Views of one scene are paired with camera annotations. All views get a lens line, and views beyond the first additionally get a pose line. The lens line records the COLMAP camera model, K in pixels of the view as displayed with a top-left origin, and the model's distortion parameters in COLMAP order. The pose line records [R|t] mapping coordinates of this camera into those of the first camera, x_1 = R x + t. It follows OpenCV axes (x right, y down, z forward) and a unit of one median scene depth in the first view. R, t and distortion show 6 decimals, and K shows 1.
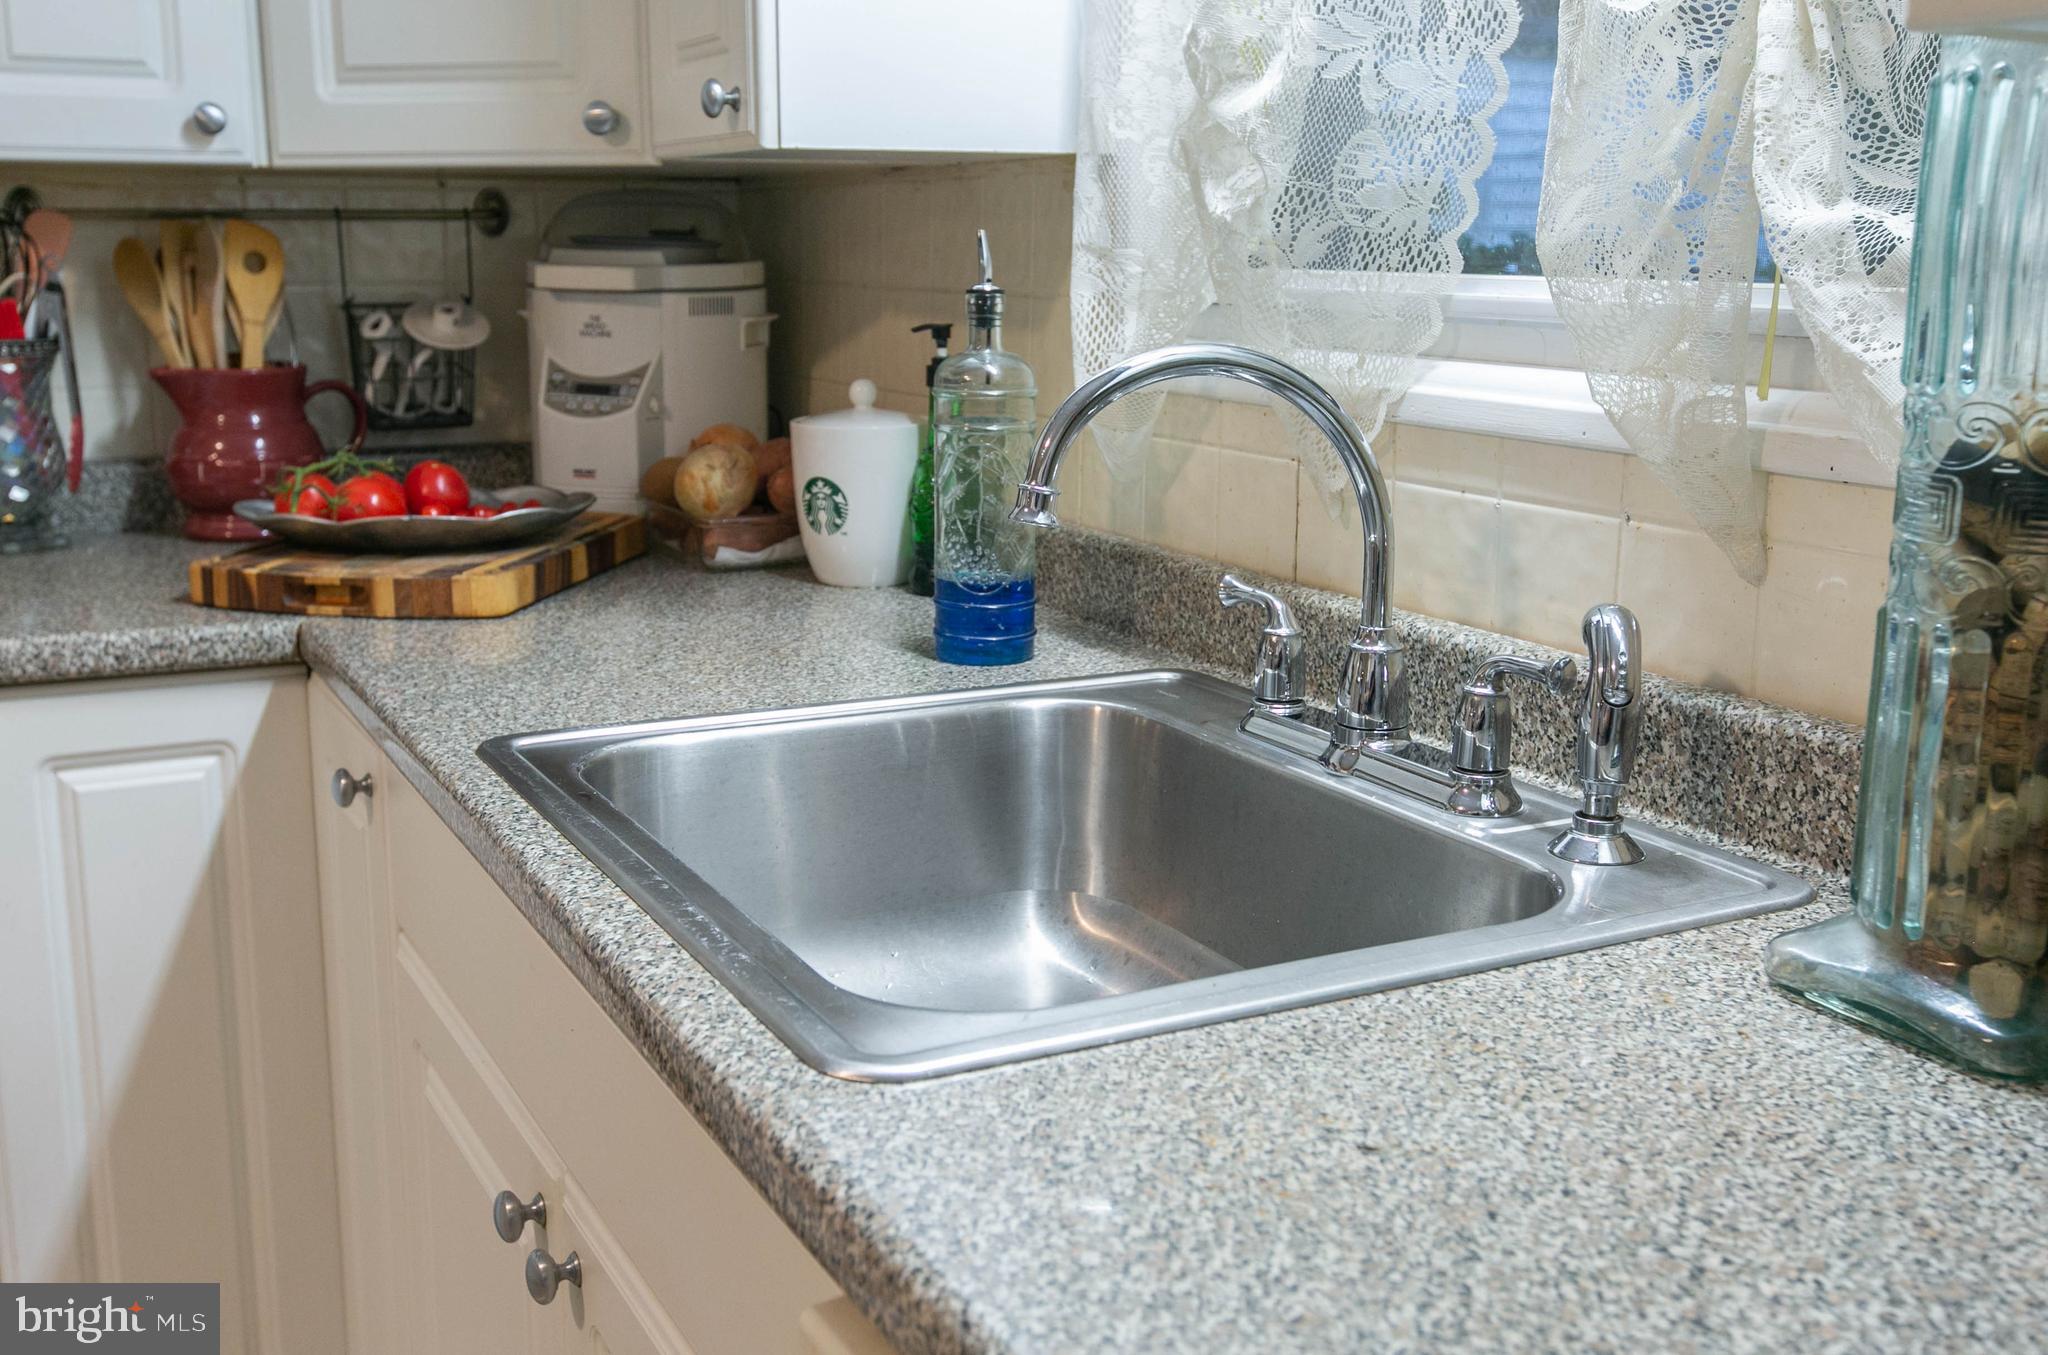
lens RADIAL K [[2044.7, 0, 1024.0], [0, 2044.7, 677.5], [0, 0, 1]] dist [-0.009275, -0.007685]
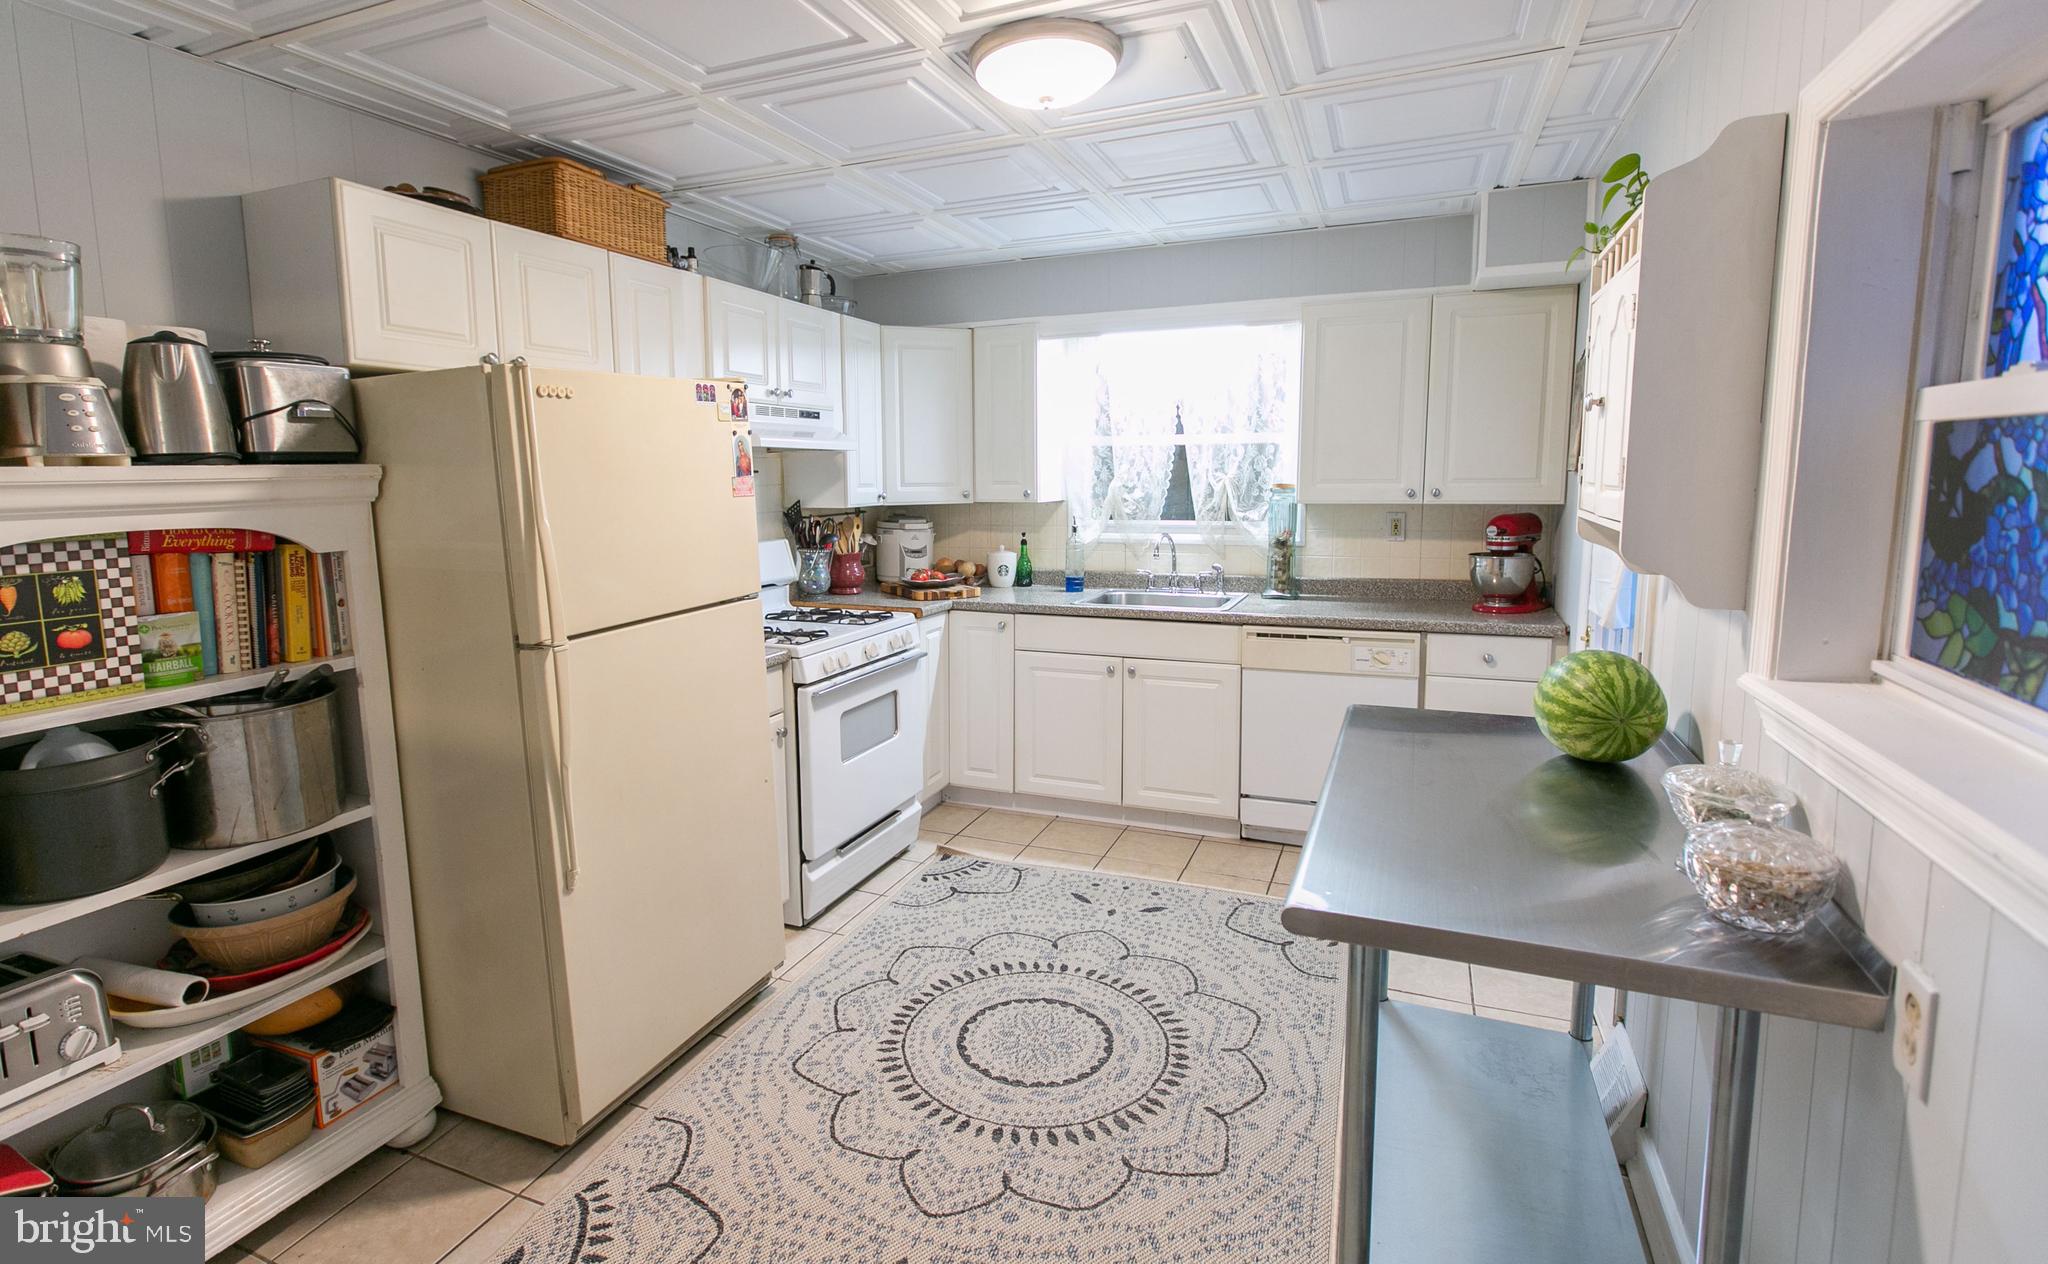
lens RADIAL K [[988.0, 0, 983.2], [0, 988.0, 592.0], [0, 0, 1]] dist [-0.000638, 0.000252]
pose [[0.777425, -0.092689, 0.622109, -1.597689], [0.149470, 0.987973, -0.039588, 0.051898], [-0.610957, 0.123764, 0.781929, -0.799469]]
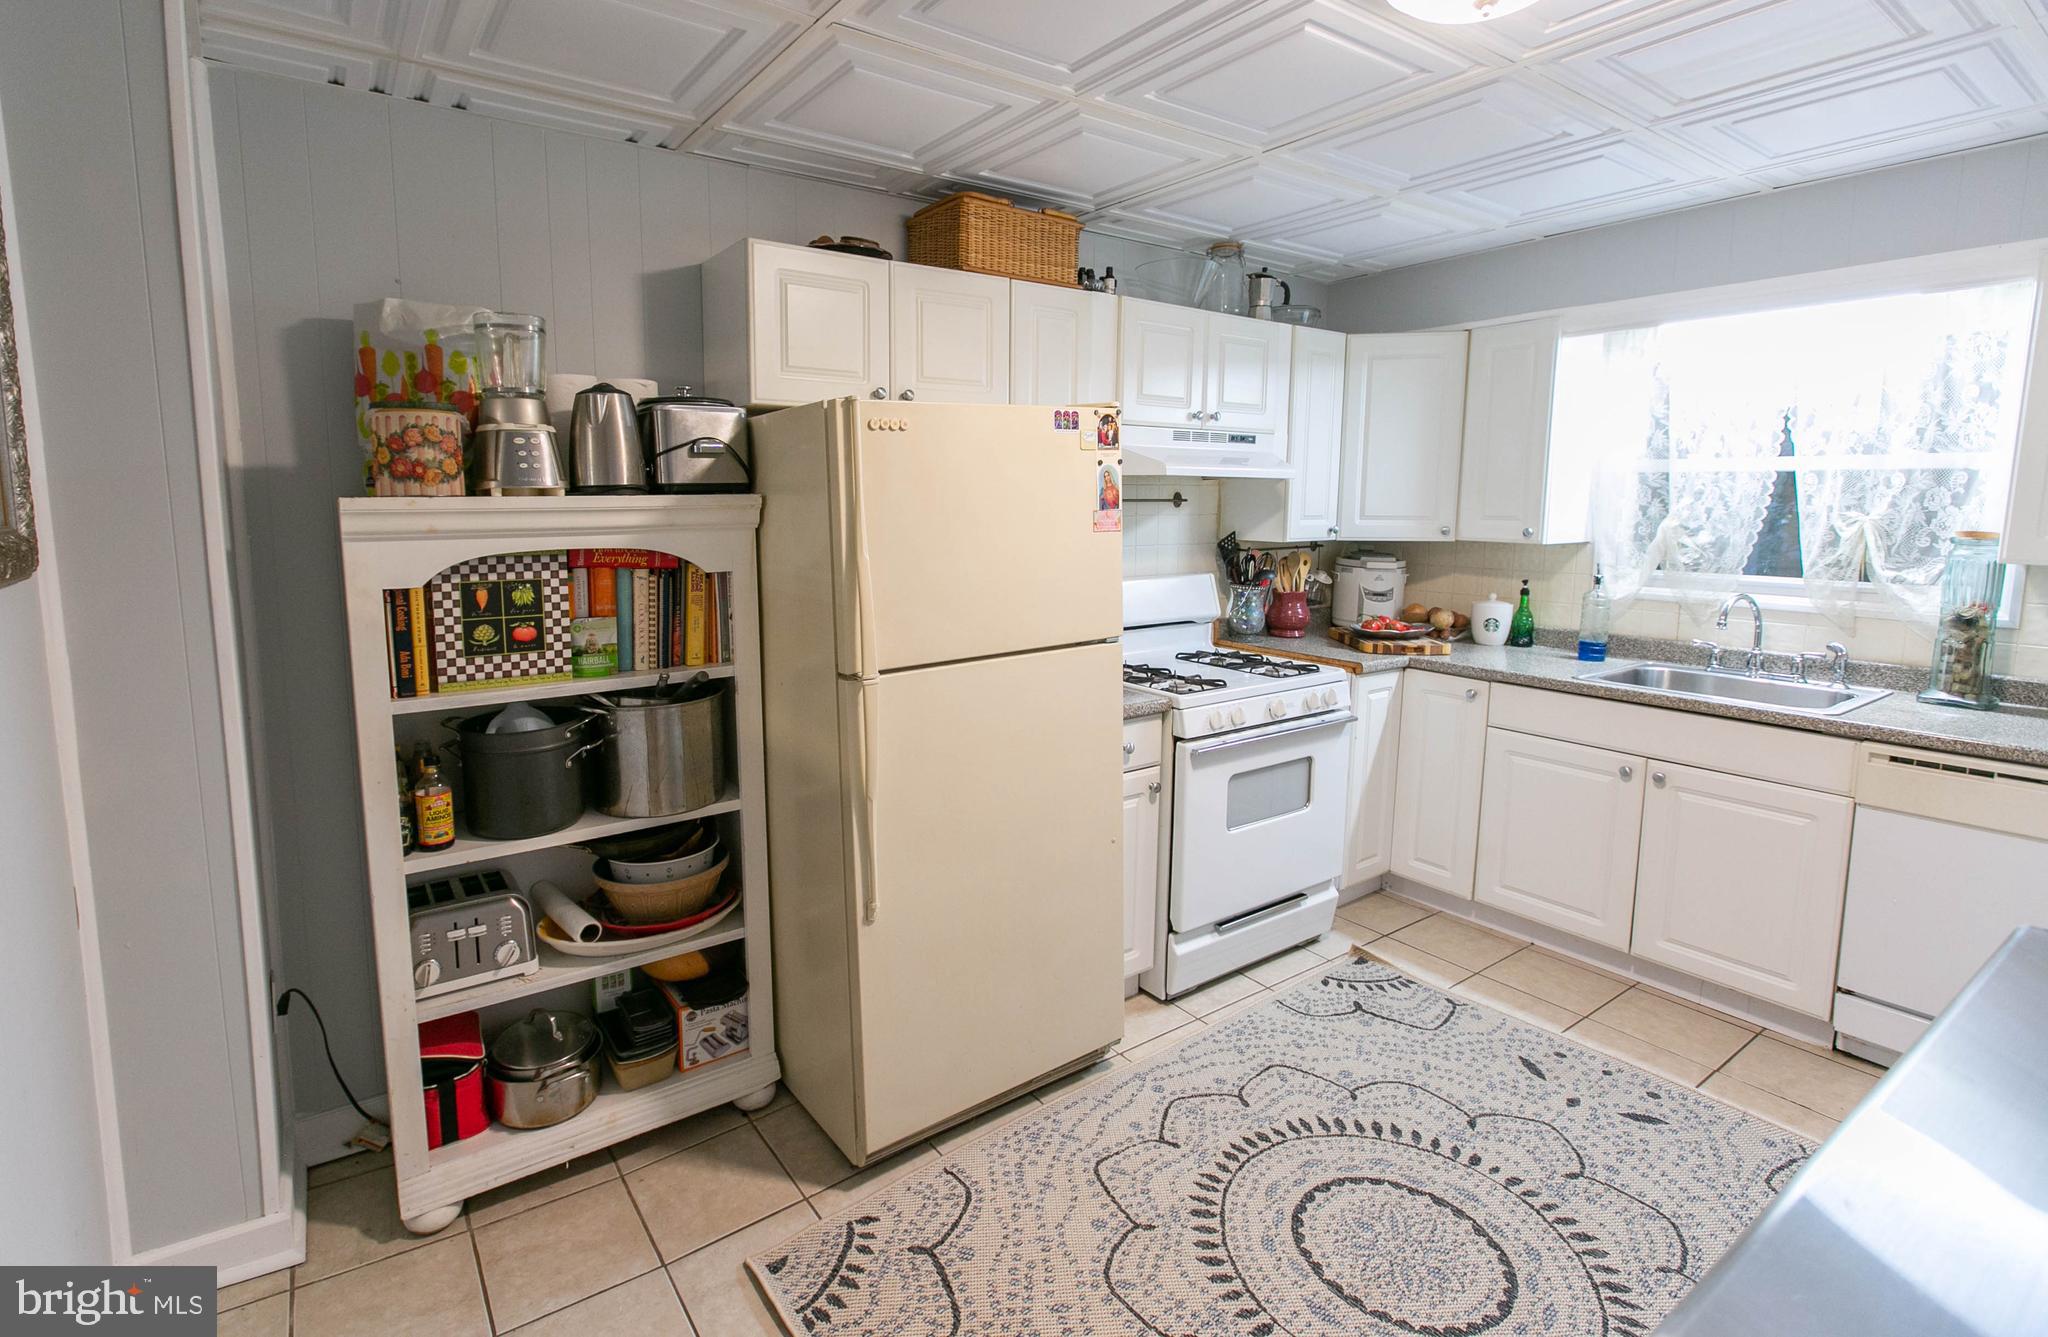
lens RADIAL K [[955.4, 0, 951.8], [0, 955.4, 609.4], [0, 0, 1]] dist [-0.001785, -0.000389]
pose [[0.993853, -0.019581, 0.108962, -1.335499], [0.029470, 0.995514, -0.089902, 0.021254], [-0.106713, 0.092561, 0.989972, -0.720931]]
